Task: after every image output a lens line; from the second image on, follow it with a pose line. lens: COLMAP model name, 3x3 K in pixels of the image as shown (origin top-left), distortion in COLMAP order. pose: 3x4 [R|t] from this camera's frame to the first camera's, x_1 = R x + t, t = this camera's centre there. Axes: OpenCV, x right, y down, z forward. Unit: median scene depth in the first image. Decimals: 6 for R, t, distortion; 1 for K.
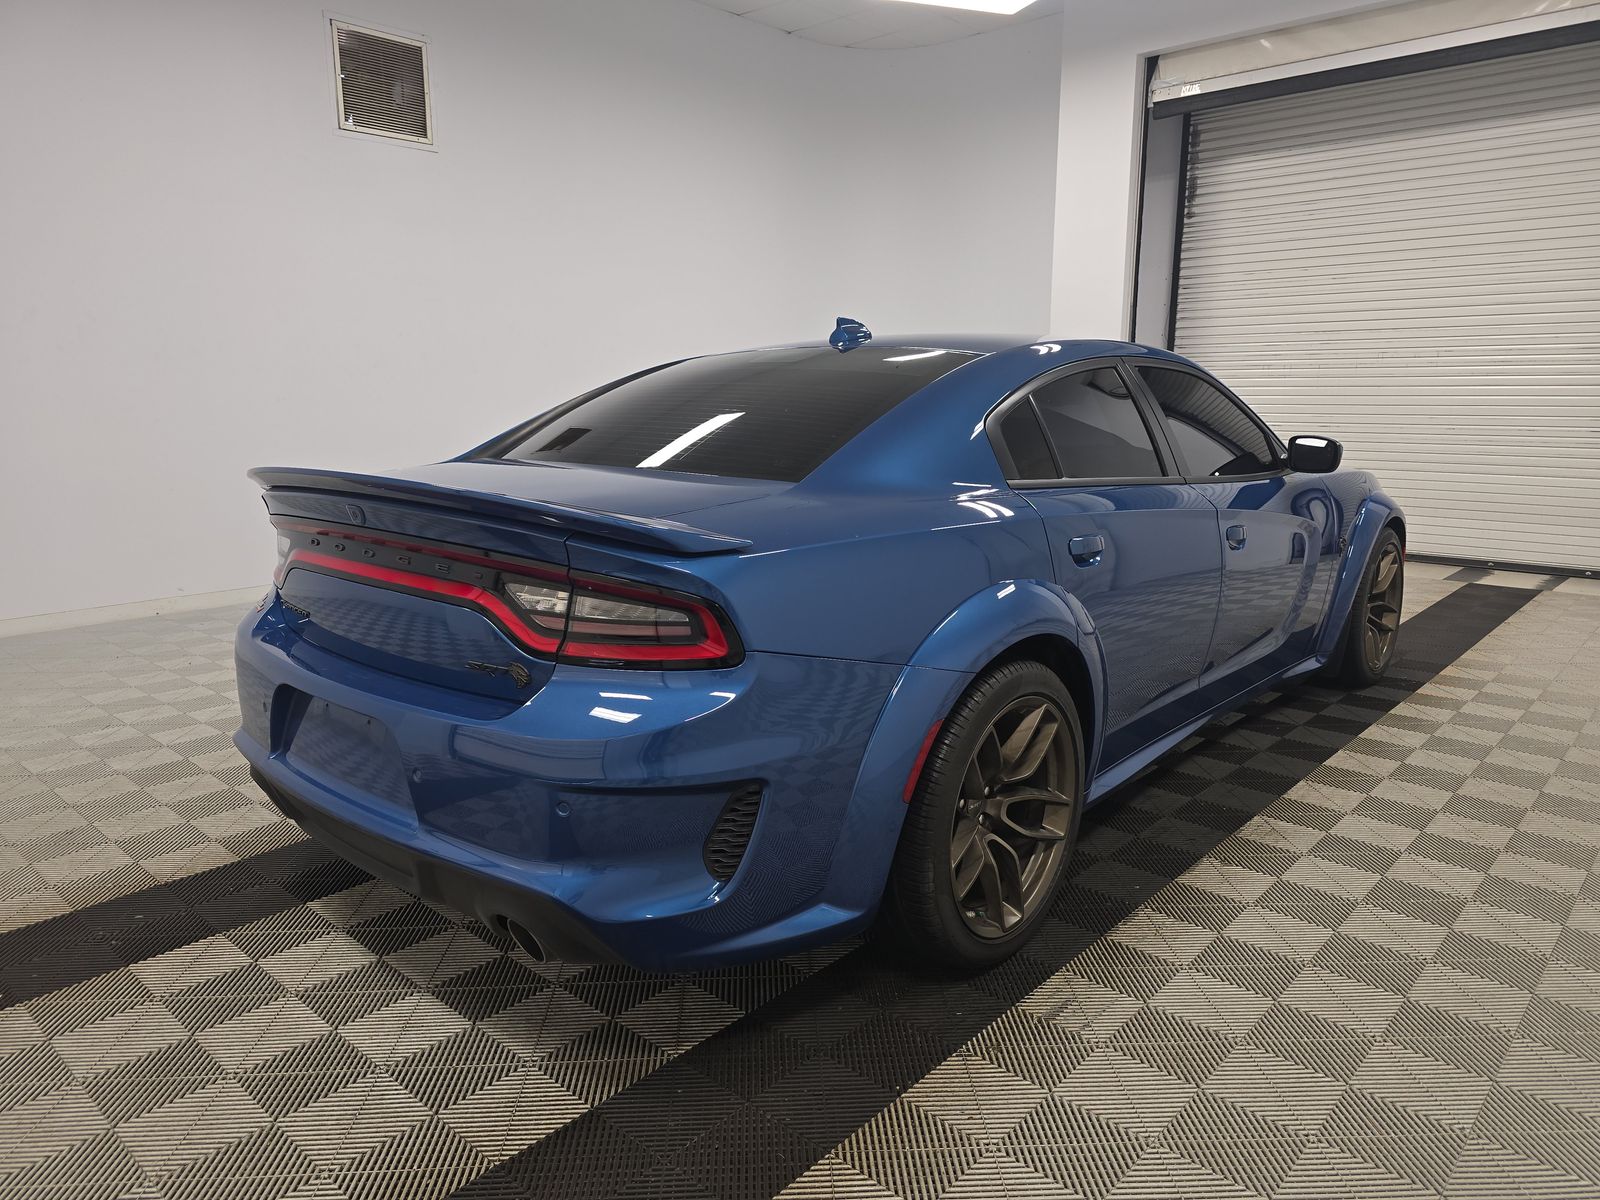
lens RADIAL K [[1108.8, 0, 806.1], [0, 1108.8, 595.2], [0, 0, 1]] dist [0.053688, -0.039576]
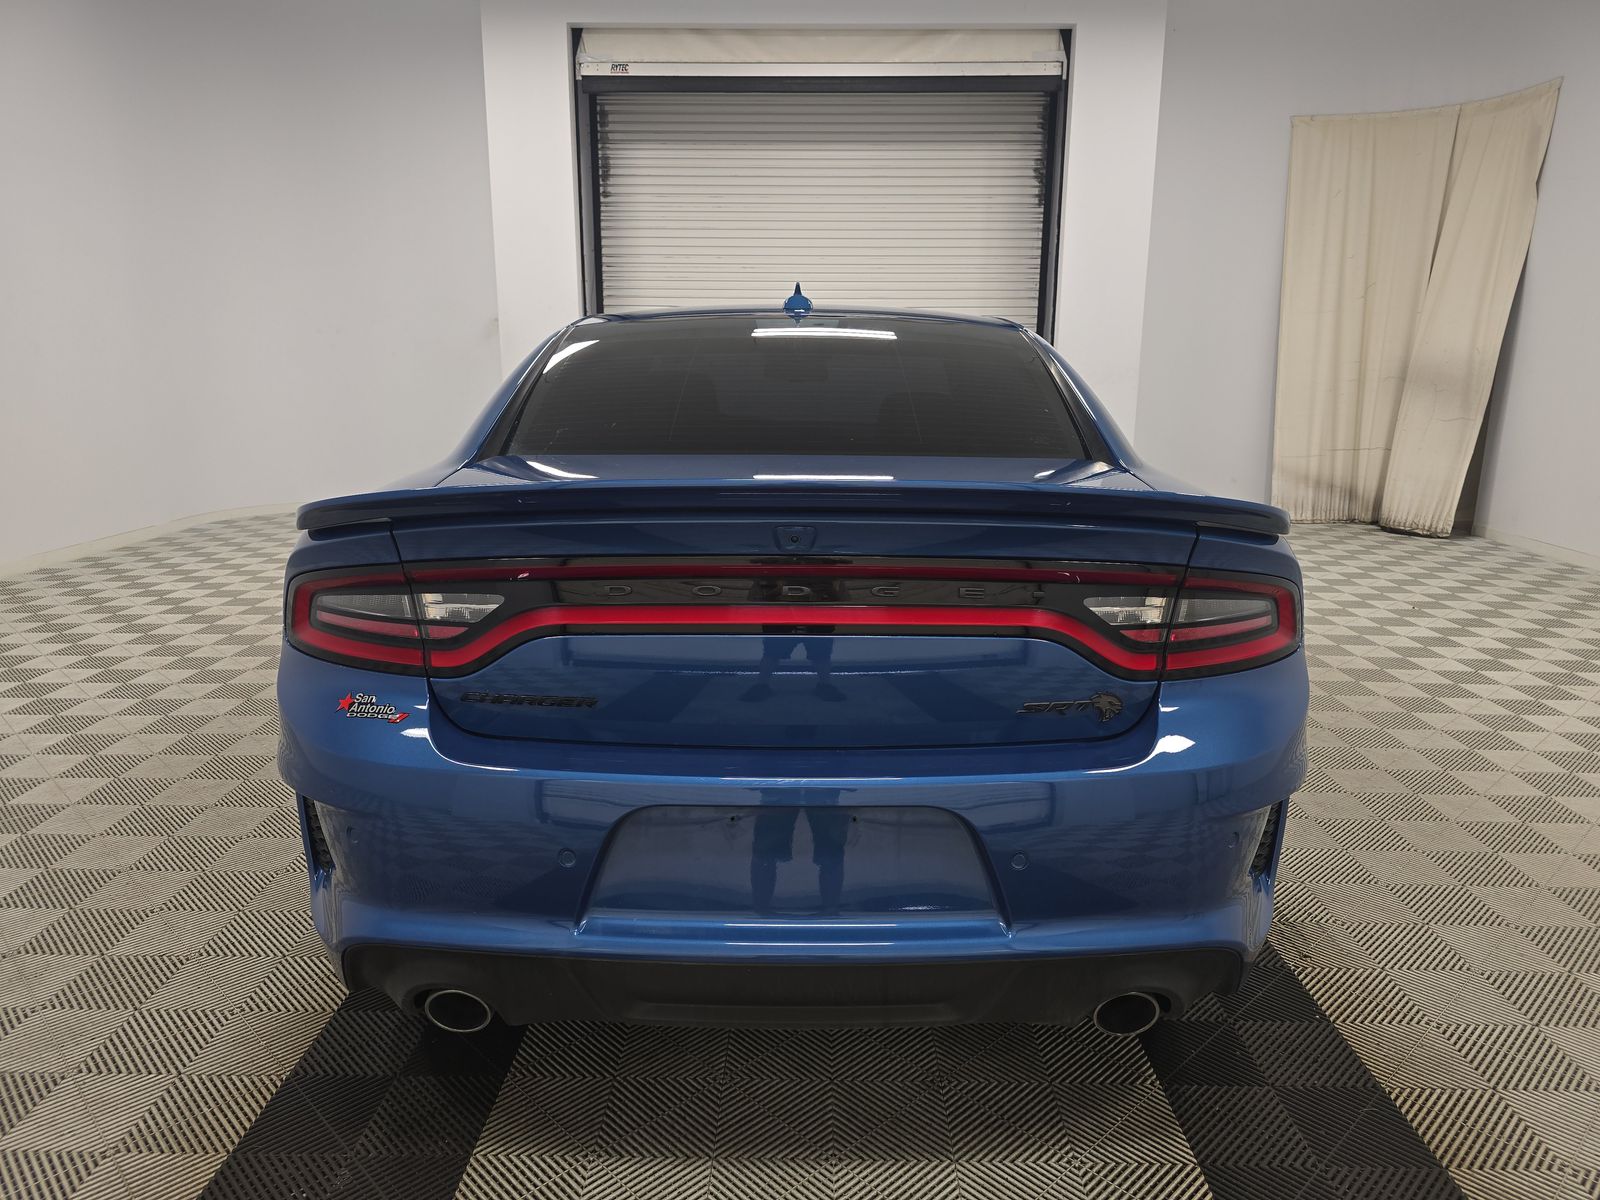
lens RADIAL K [[1108.8, 0, 806.1], [0, 1108.8, 595.2], [0, 0, 1]] dist [0.053688, -0.039576]
pose [[0.750054, -0.130708, 0.648333, -0.245720], [0.117462, 0.991019, 0.063905, -0.023164], [-0.650863, 0.028222, 0.758671, 0.130962]]
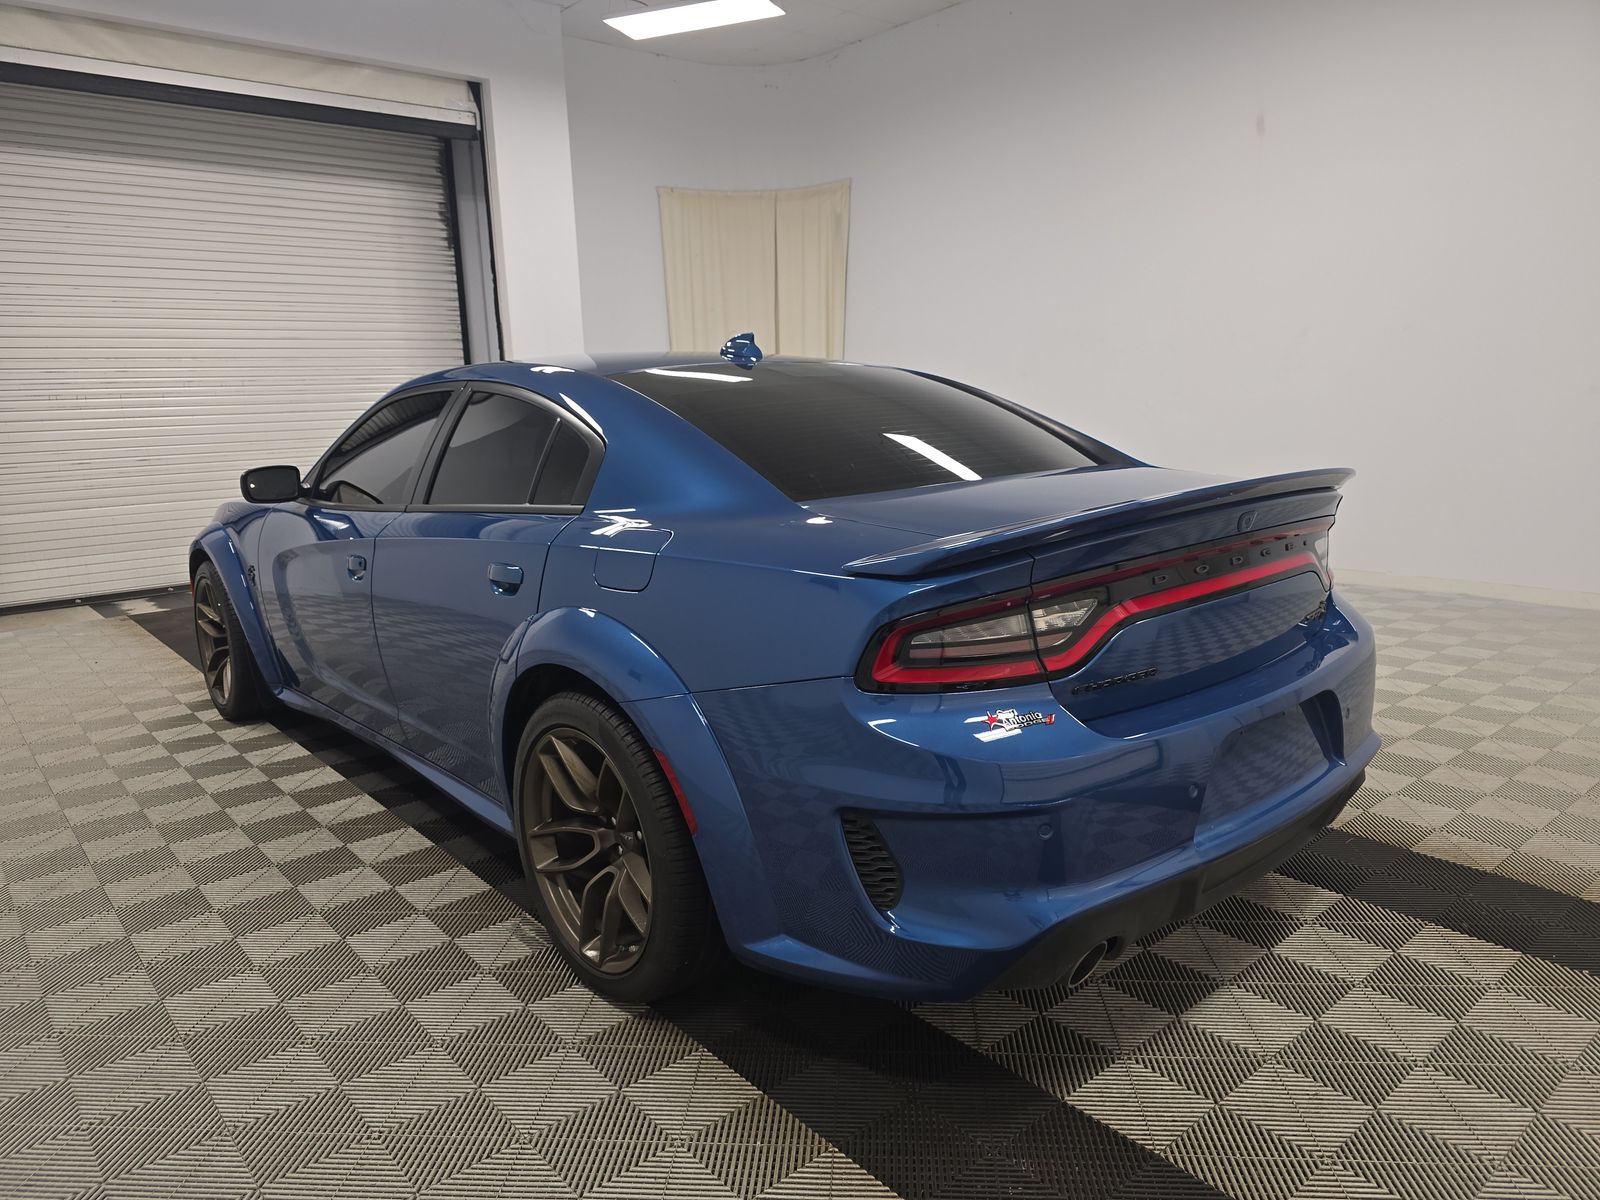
lens RADIAL K [[1108.8, 0, 806.1], [0, 1108.8, 595.2], [0, 0, 1]] dist [0.053688, -0.039576]
pose [[0.124159, -0.184505, 0.974958, -0.407557], [0.215776, 0.964068, 0.154965, -0.070740], [-0.968517, 0.191132, 0.159510, 0.351271]]
